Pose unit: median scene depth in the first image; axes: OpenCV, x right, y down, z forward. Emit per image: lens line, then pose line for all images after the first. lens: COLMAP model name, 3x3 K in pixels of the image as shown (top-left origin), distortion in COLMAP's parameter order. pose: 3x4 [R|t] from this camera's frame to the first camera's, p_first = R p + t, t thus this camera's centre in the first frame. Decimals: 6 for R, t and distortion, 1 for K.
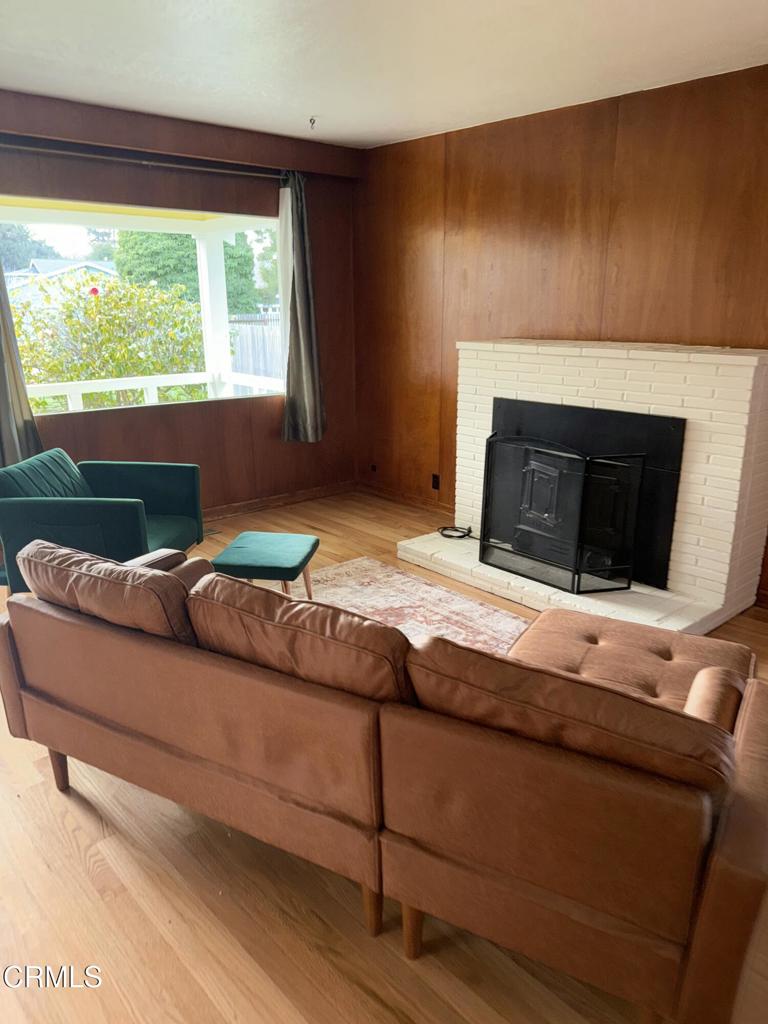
lens RADIAL K [[760.5, 0, 384.0], [0, 760.5, 512.0], [0, 0, 1]] dist [0.049952, -0.001299]
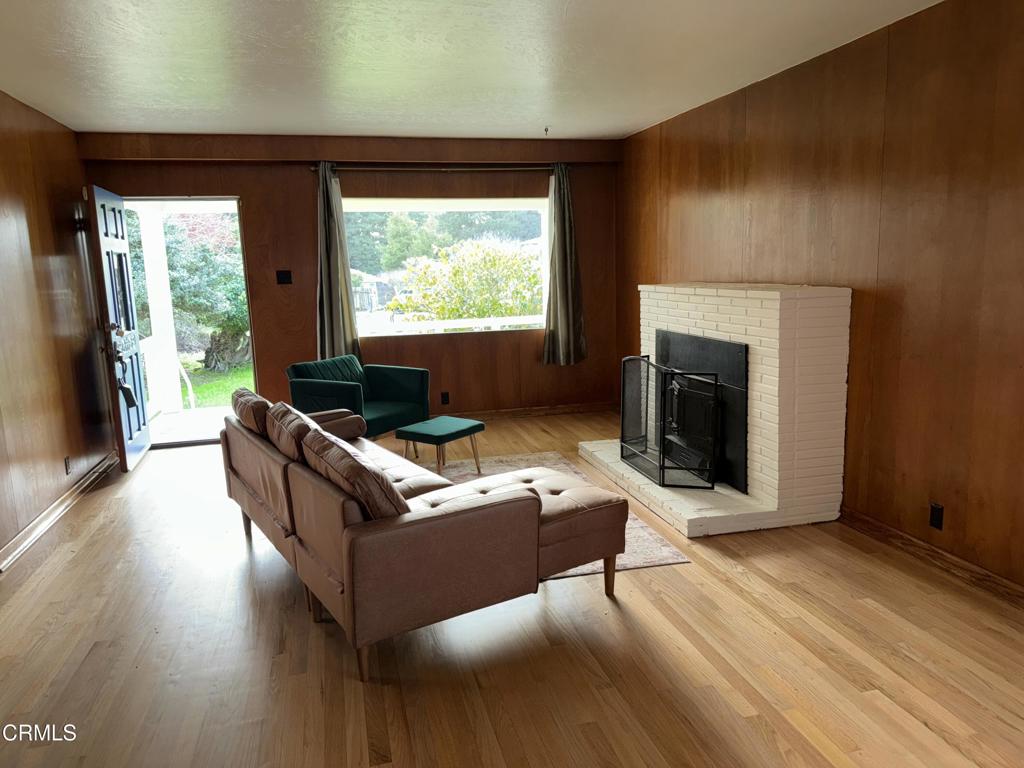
lens RADIAL K [[729.8, 0, 512.0], [0, 729.8, 384.0], [0, 0, 1]] dist [0.000223, -0.000210]
pose [[0.885001, 0.057316, -0.462048, 0.495705], [-0.107708, 0.990677, -0.083411, 0.060145], [0.452960, 0.123585, 0.882924, -0.127675]]
